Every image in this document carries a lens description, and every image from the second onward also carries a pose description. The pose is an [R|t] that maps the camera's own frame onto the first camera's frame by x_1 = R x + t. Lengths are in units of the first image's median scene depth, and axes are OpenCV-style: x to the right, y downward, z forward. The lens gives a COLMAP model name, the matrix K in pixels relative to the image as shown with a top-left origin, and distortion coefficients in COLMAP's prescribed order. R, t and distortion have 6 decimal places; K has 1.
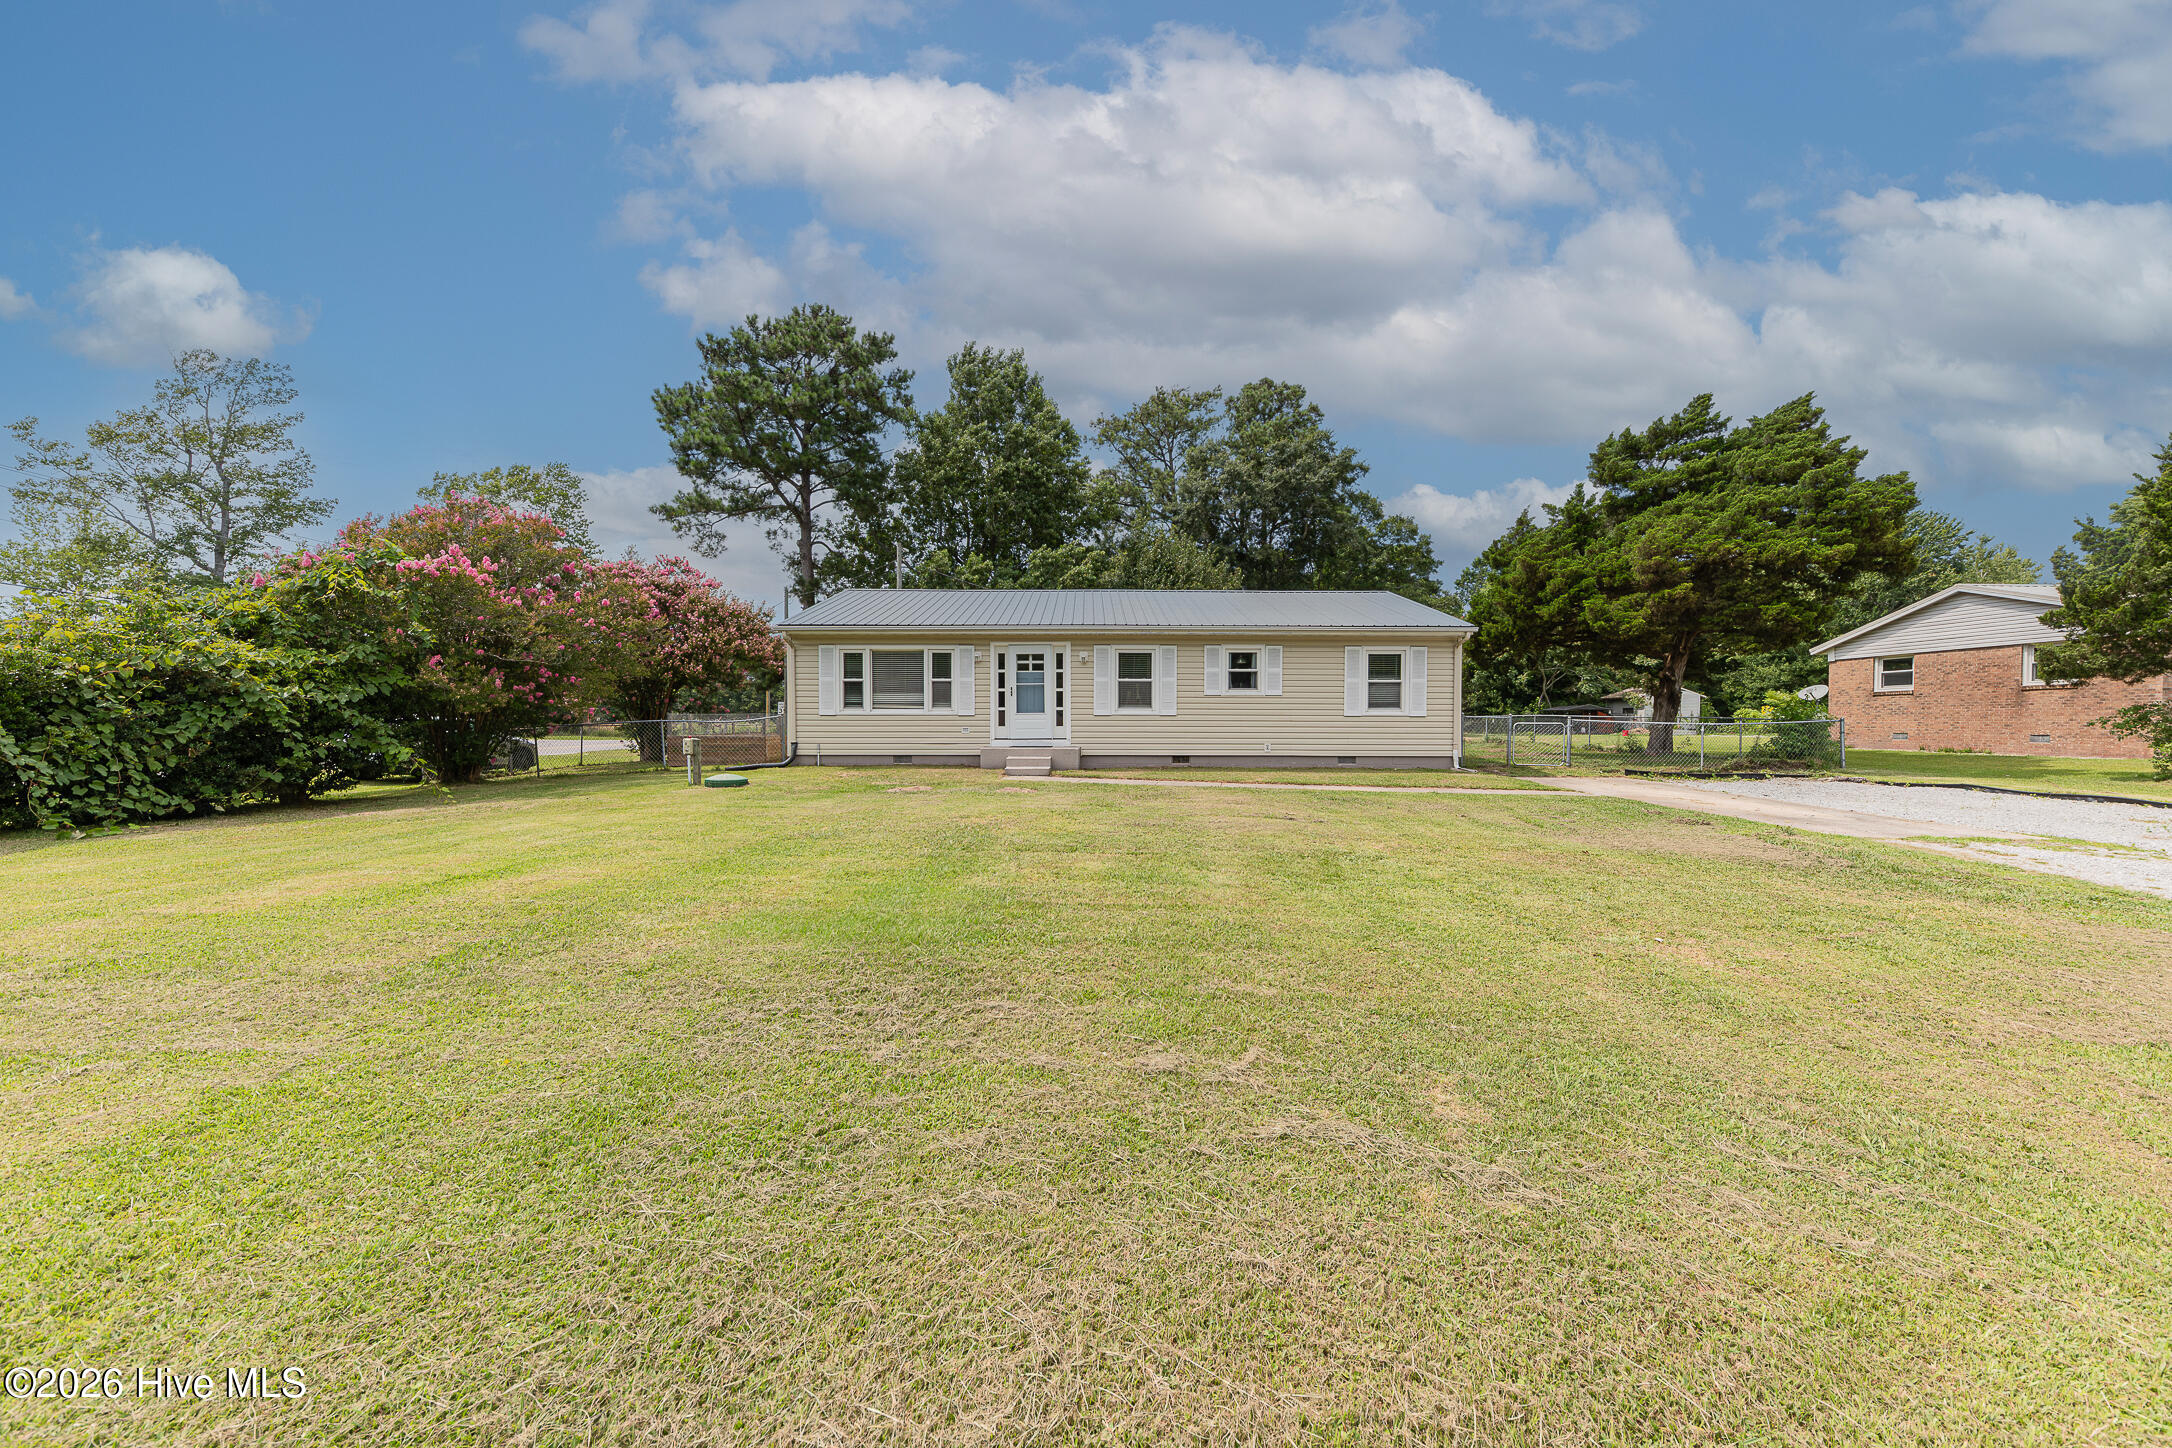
lens RADIAL K [[760.3, 0, 1086.0], [0, 760.3, 725.0], [0, 0, 1]] dist [0.000443, 0.000189]
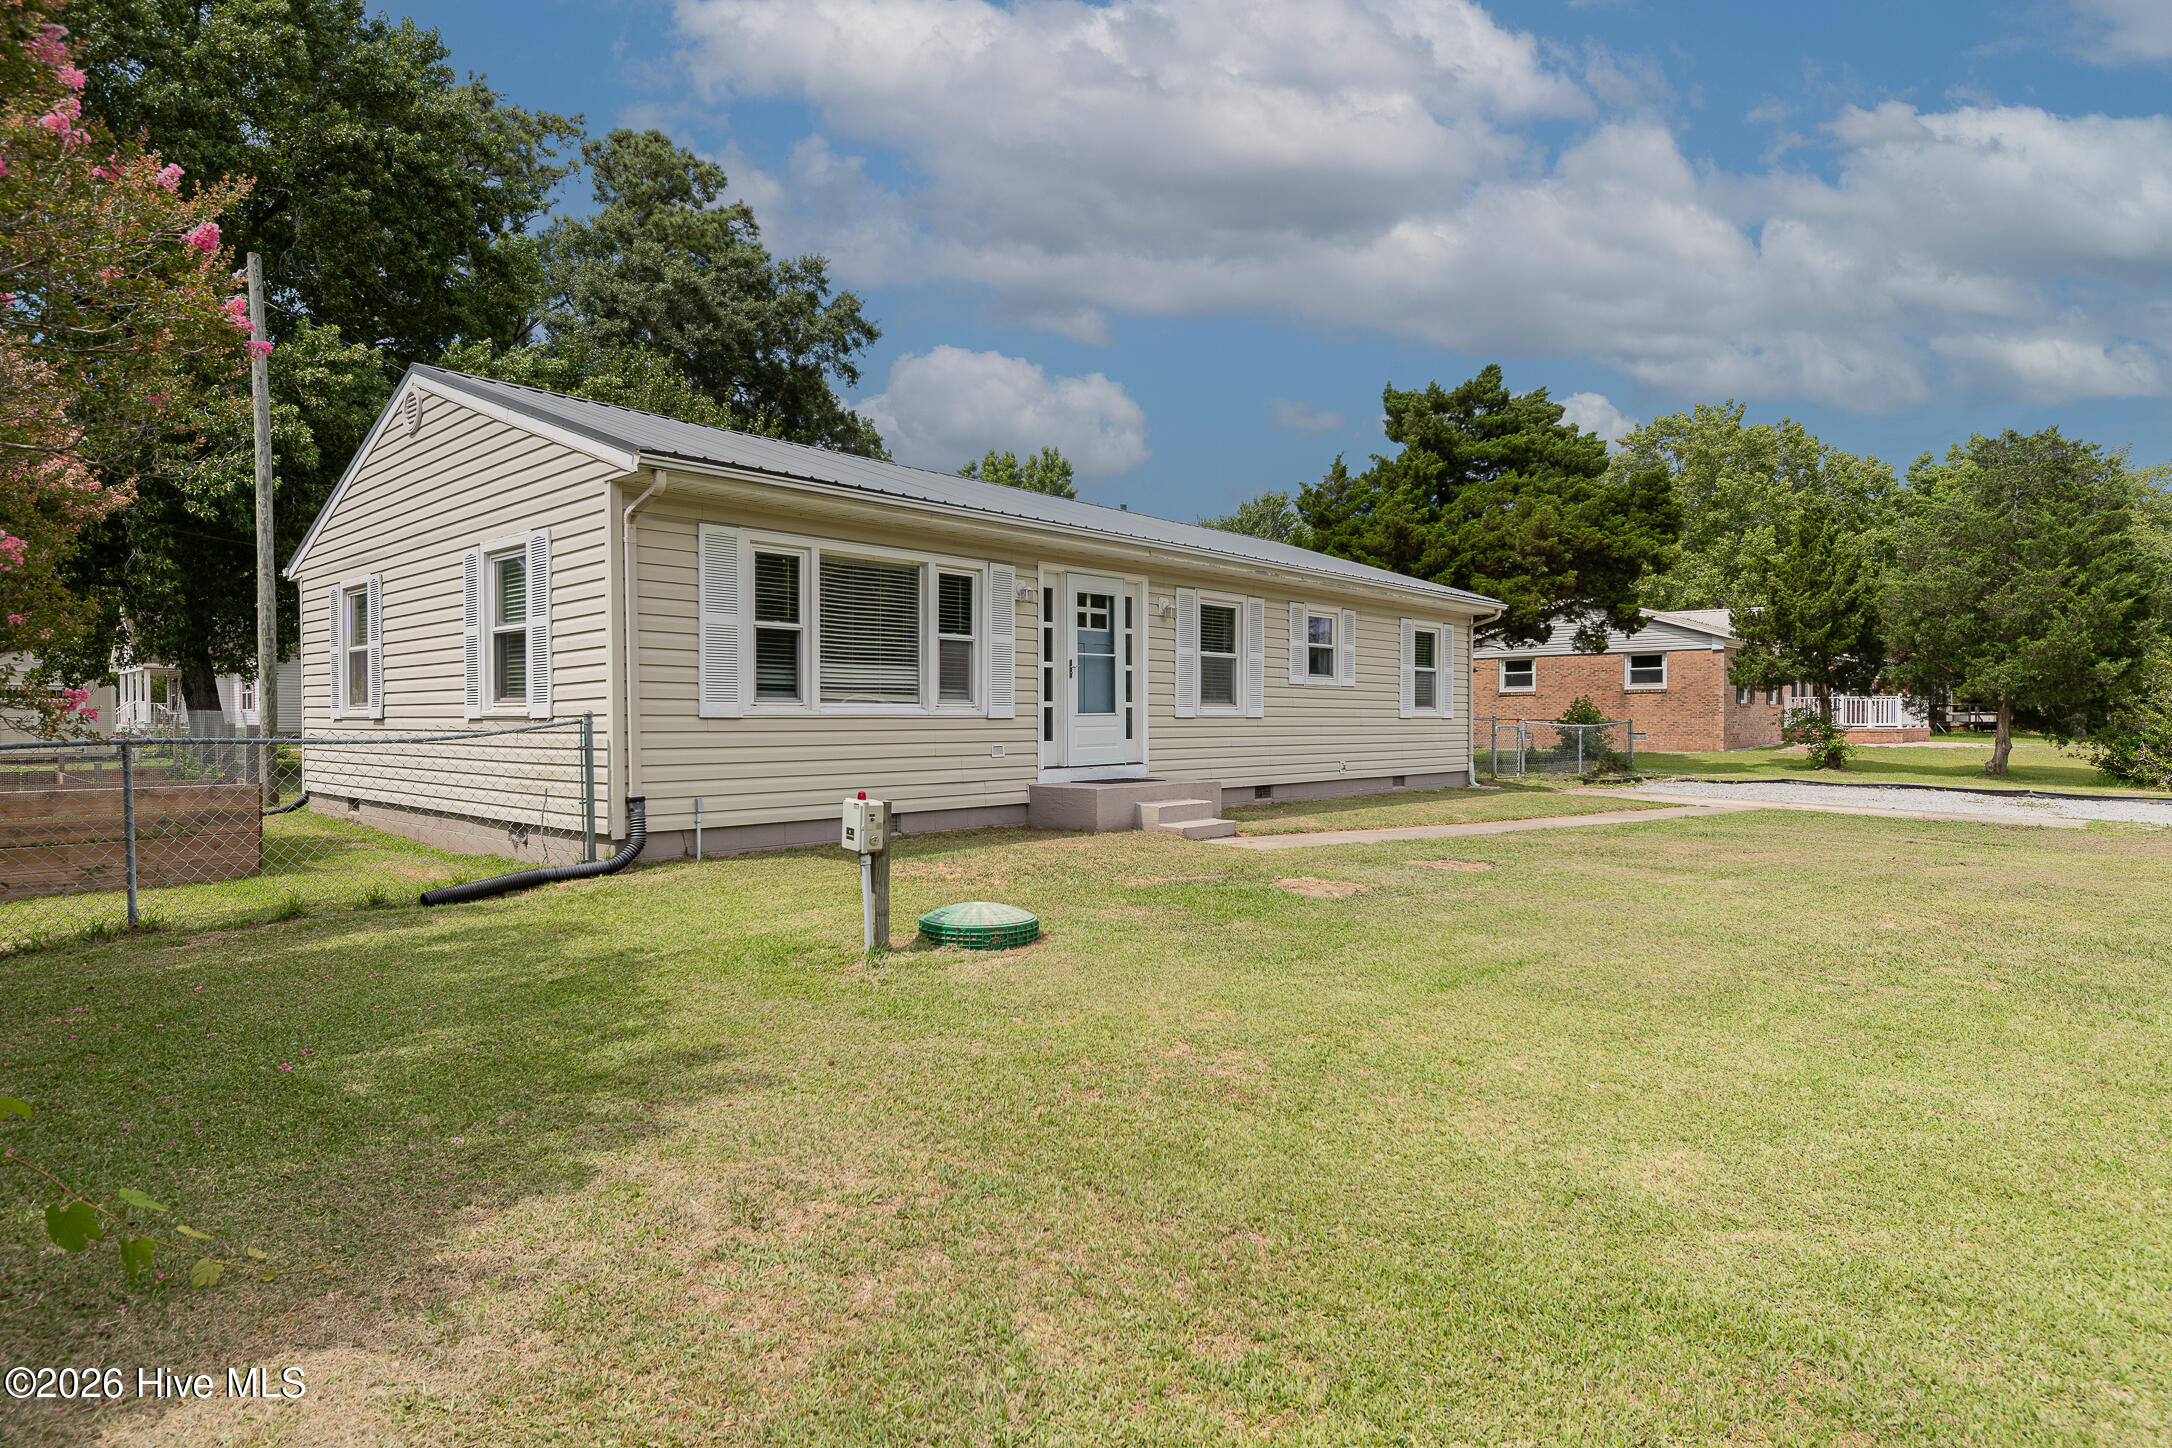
lens RADIAL K [[1171.1, 0, 1089.2], [0, 1171.1, 717.8], [0, 0, 1]] dist [-0.009486, -0.003264]
pose [[0.665397, -0.001633, 0.746488, -0.641724], [0.006072, 0.999976, -0.003225, -0.010308], [-0.746465, 0.006678, 0.665391, 0.494932]]
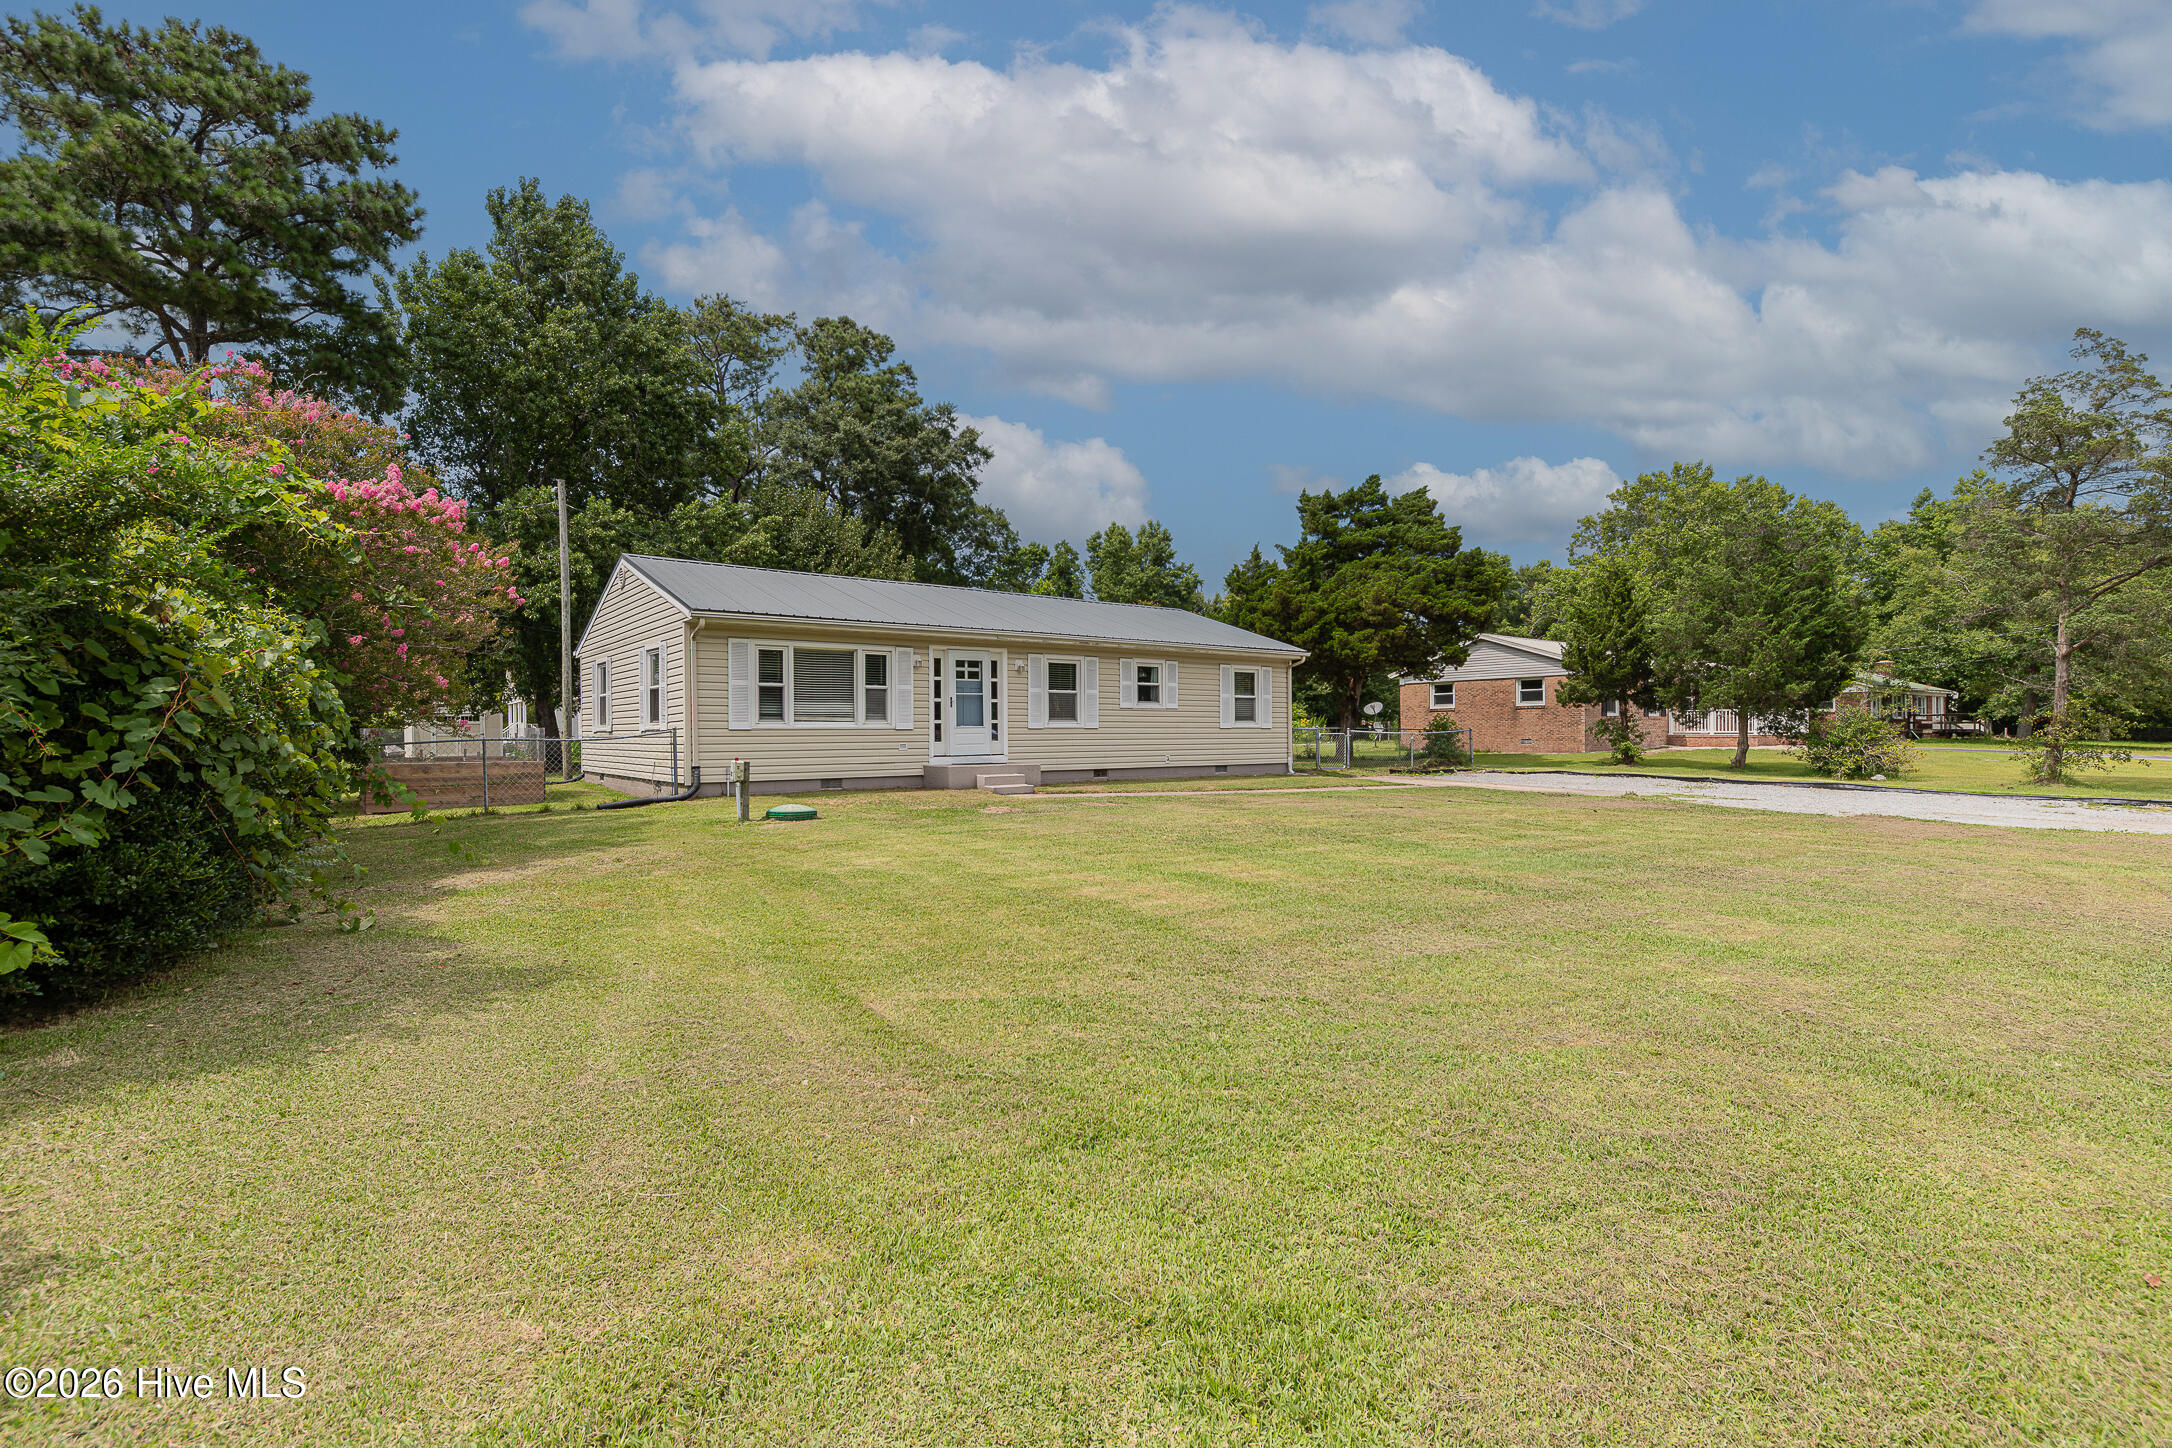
lens RADIAL K [[1002.4, 0, 1091.1], [0, 1002.4, 721.5], [0, 0, 1]] dist [-0.014205, 0.000308]
pose [[0.784351, 0.000210, 0.620318, -0.688792], [0.010934, 0.999840, -0.014164, -0.003125], [-0.620221, 0.017893, 0.784223, -0.011991]]
